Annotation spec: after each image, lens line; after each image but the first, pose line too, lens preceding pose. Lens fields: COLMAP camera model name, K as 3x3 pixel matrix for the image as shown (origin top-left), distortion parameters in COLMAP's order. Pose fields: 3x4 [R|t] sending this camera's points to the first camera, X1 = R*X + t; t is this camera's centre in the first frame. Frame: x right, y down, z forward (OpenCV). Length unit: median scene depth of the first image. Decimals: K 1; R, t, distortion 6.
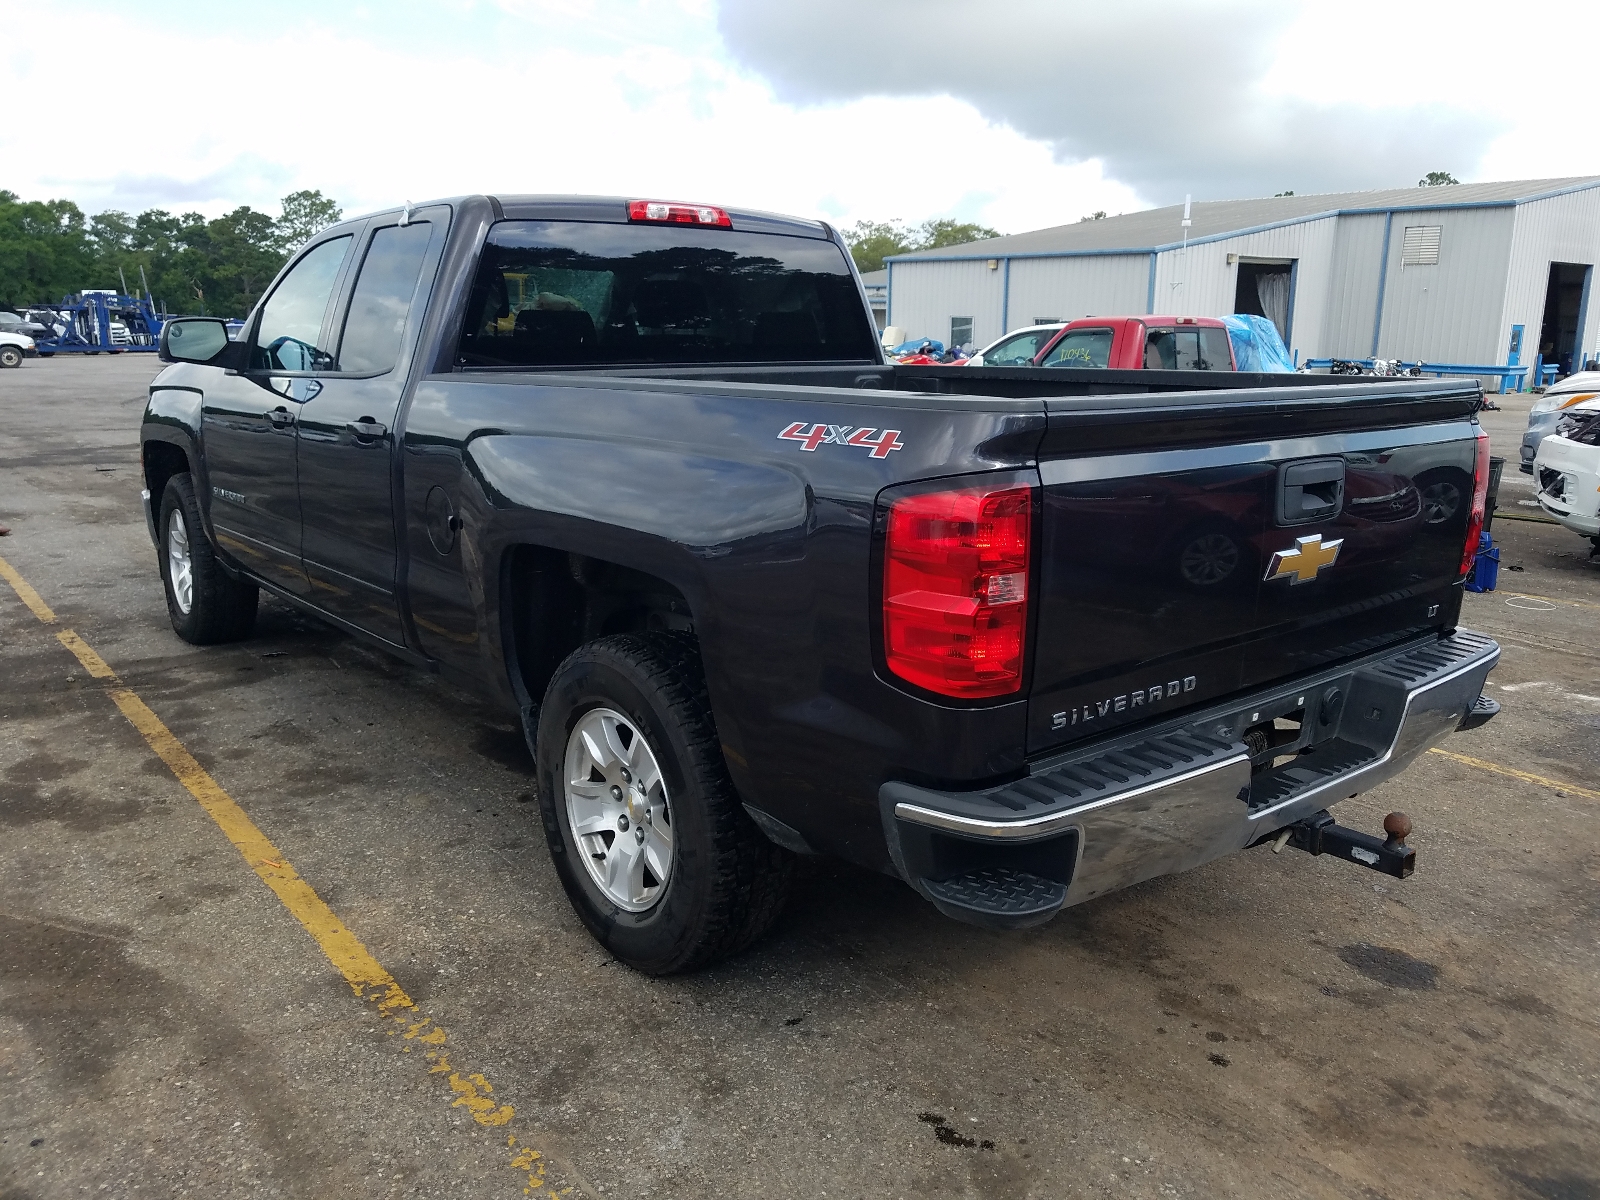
lens RADIAL K [[1256.1, 0, 802.9], [0, 1256.1, 600.9], [0, 0, 1]] dist [-0.007835, -0.004425]
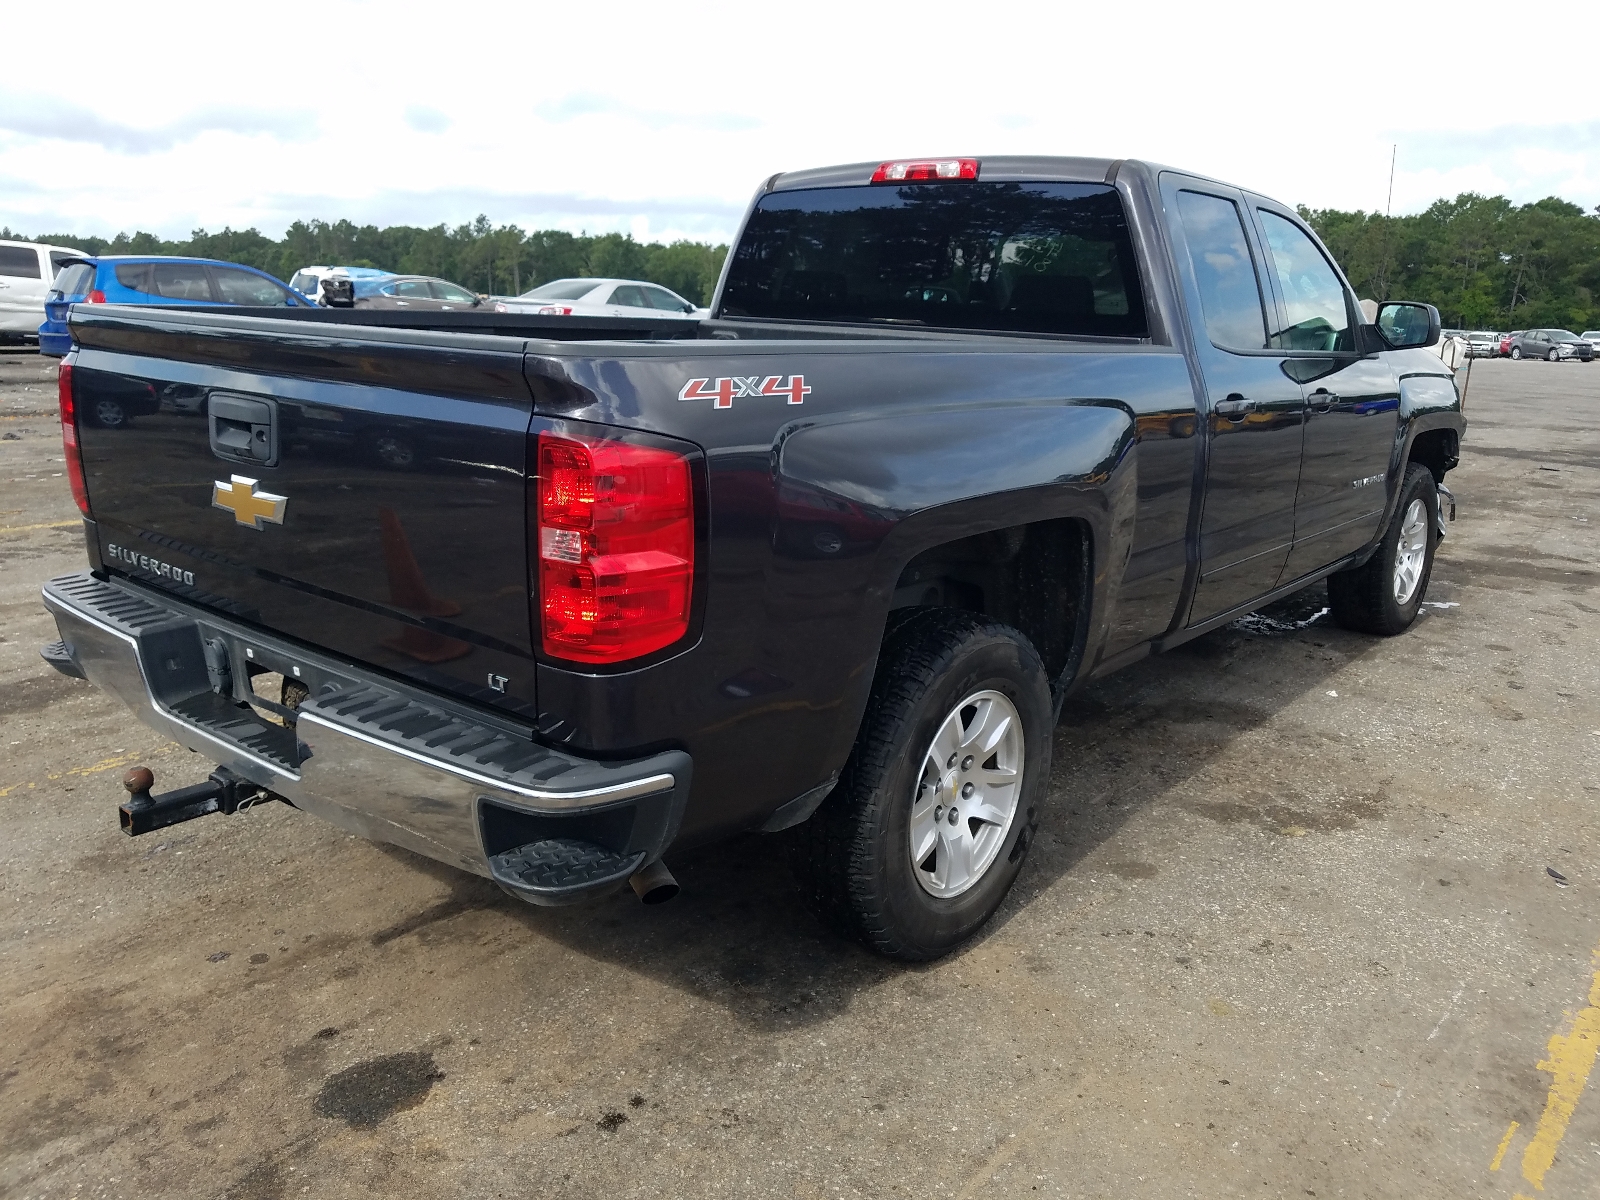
lens RADIAL K [[1256.1, 0, 808.4], [0, 1256.1, 596.3], [0, 0, 1]] dist [-0.007835, -0.004425]
pose [[0.203355, 0.227133, -0.952396, 1.233389], [-0.237647, 0.955083, 0.177031, -0.204884], [0.949826, 0.190334, 0.248199, 1.040194]]
